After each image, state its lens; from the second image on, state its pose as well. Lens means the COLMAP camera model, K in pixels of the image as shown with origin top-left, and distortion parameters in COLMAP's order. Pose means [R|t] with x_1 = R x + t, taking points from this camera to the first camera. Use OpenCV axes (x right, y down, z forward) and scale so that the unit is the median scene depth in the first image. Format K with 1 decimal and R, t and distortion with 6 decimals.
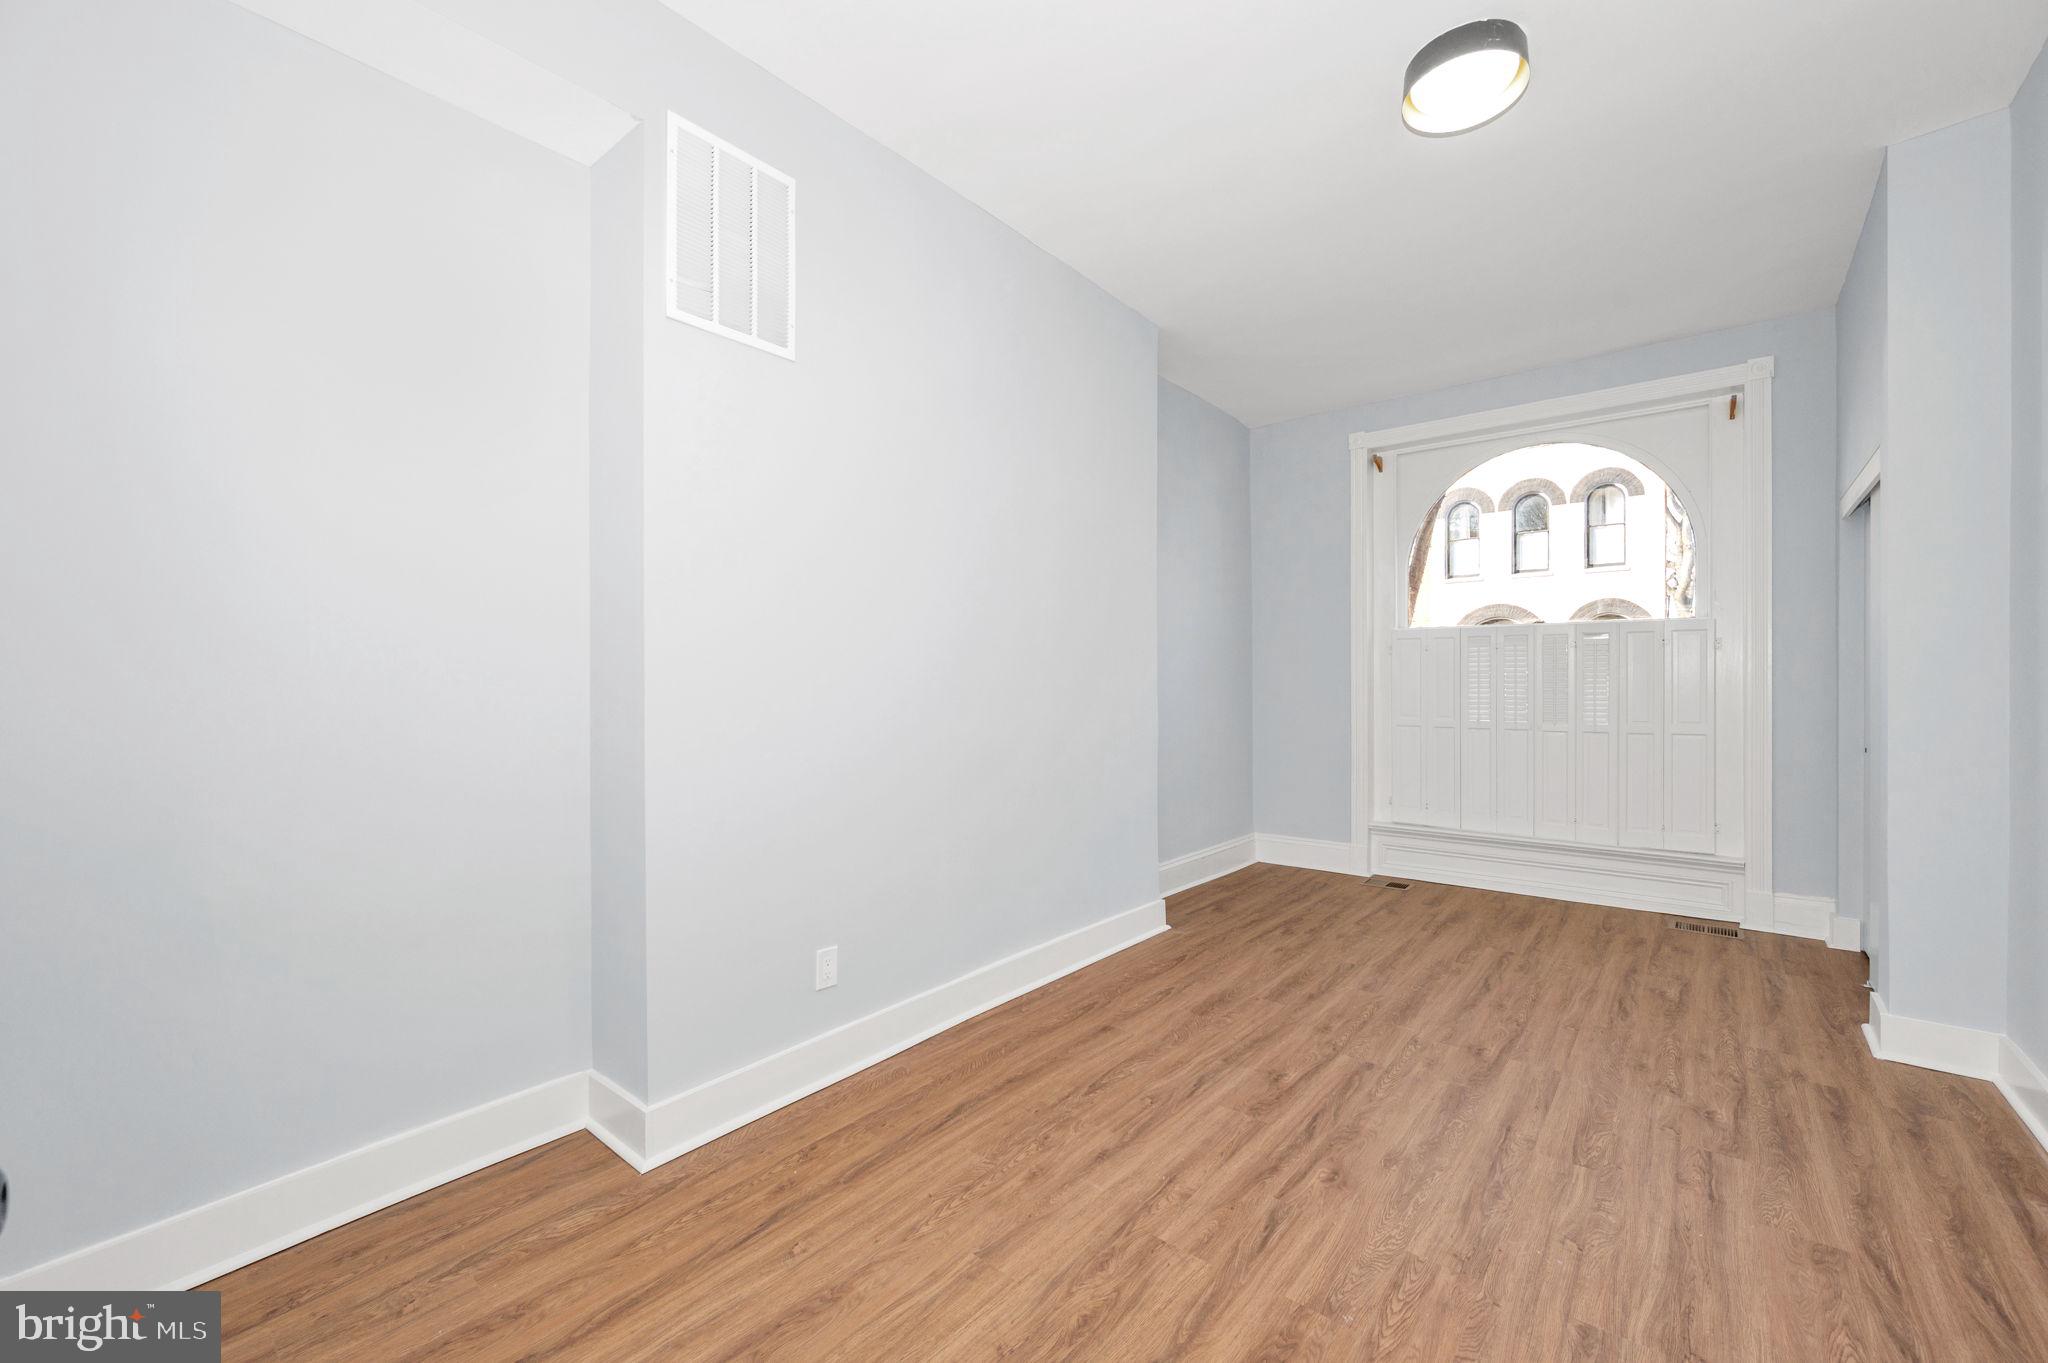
lens RADIAL K [[828.5, 0, 1029.7], [0, 828.5, 679.8], [0, 0, 1]] dist [0.000614, 0.000437]
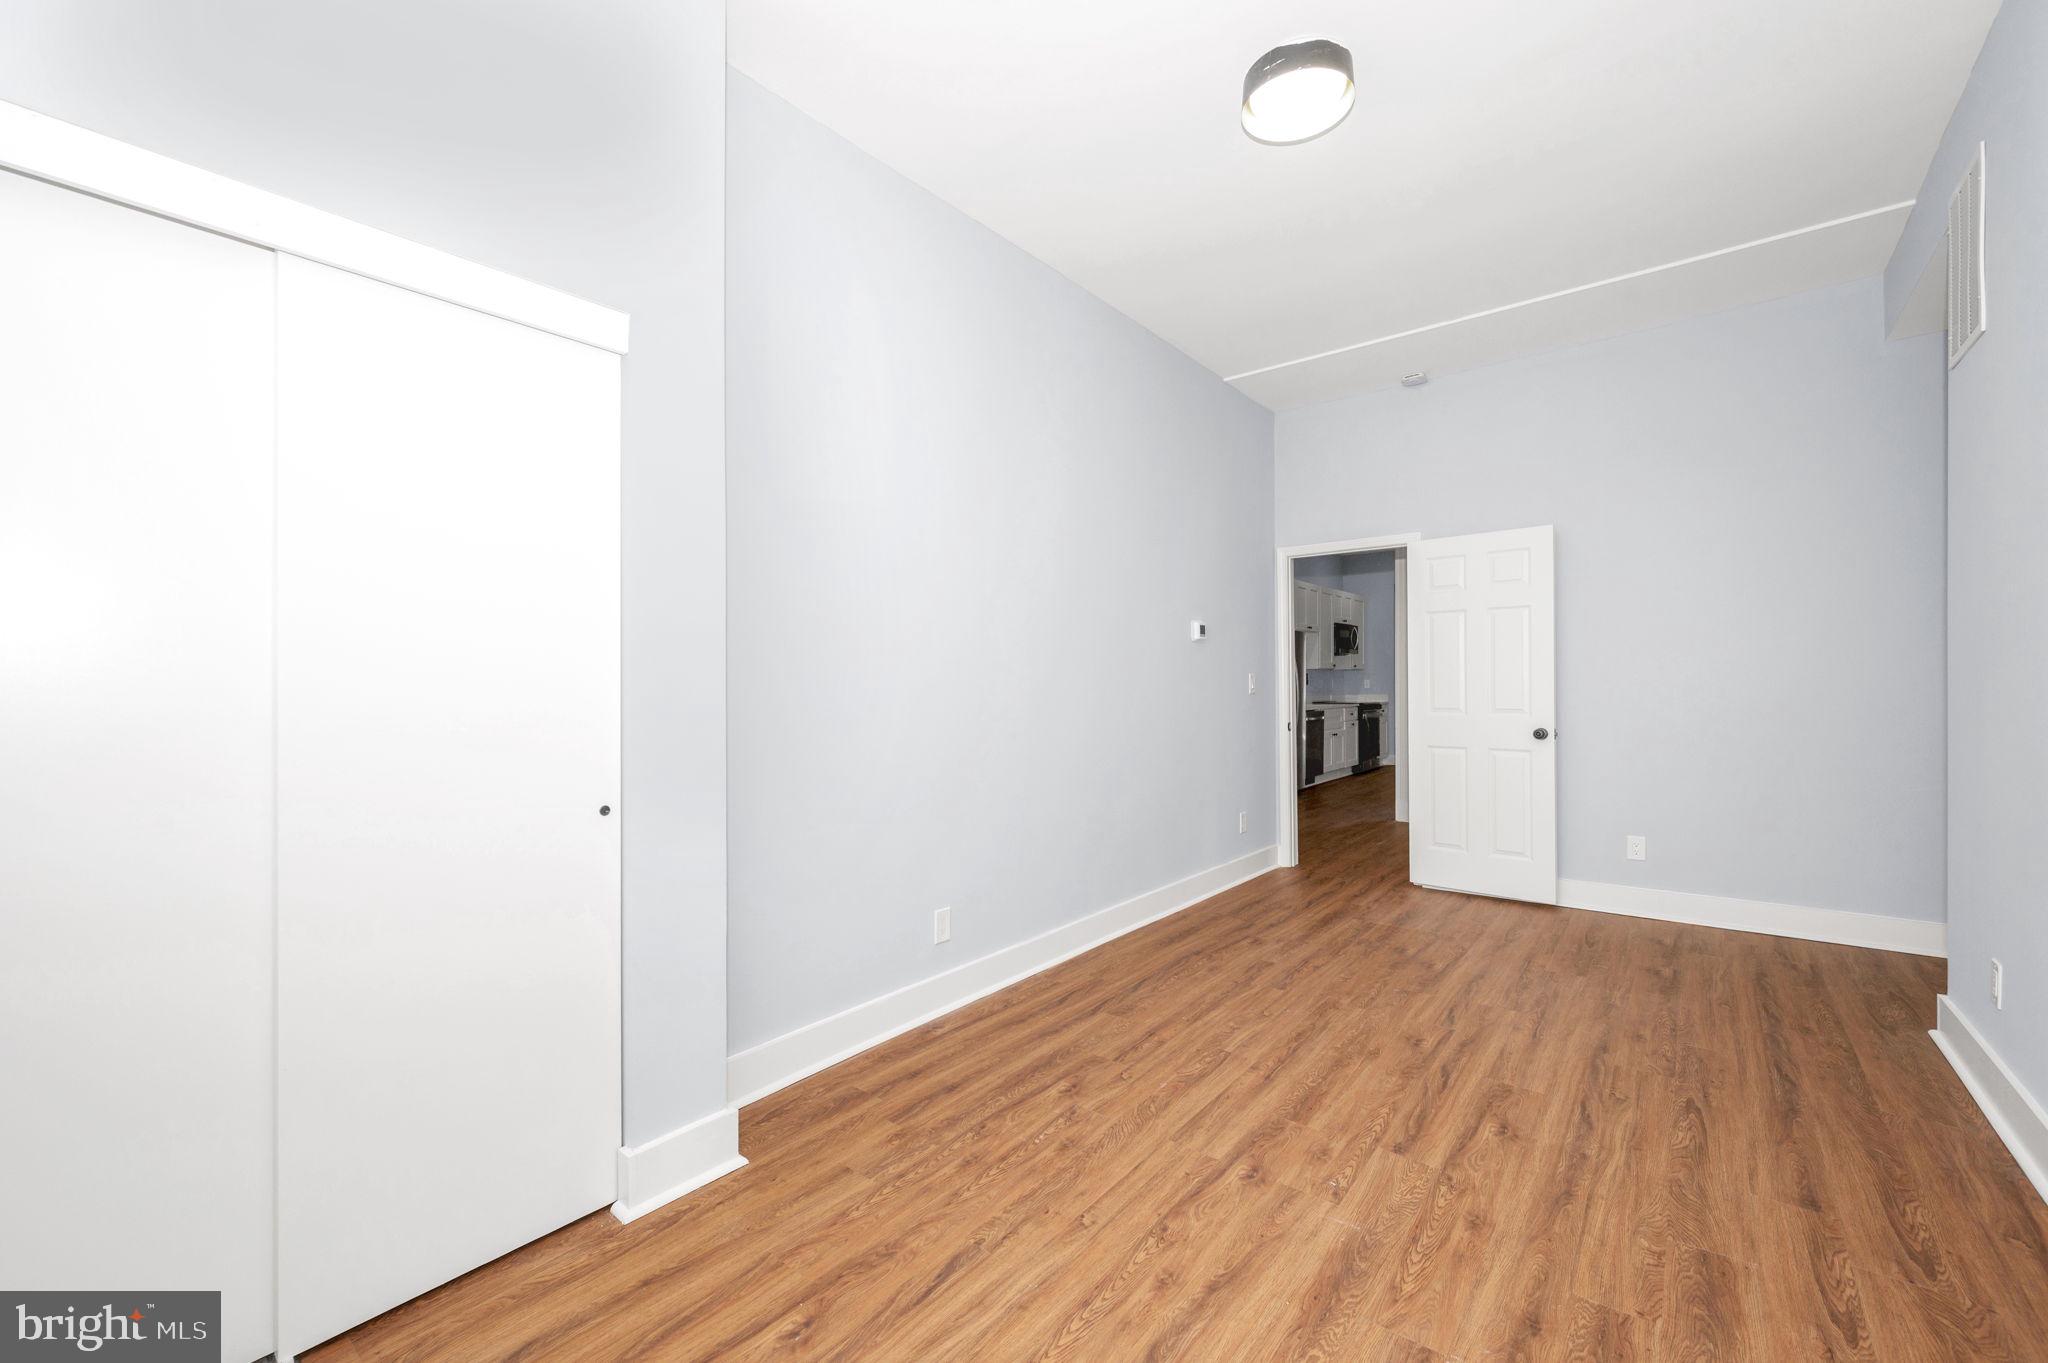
lens RADIAL K [[828.5, 0, 1026.0], [0, 828.5, 687.1], [0, 0, 1]] dist [0.000614, 0.000437]
pose [[-0.999943, 0.008763, -0.006092, 0.865936], [0.008754, 0.999961, 0.001465, 0.015569], [0.006105, 0.001411, -0.999980, 2.018866]]
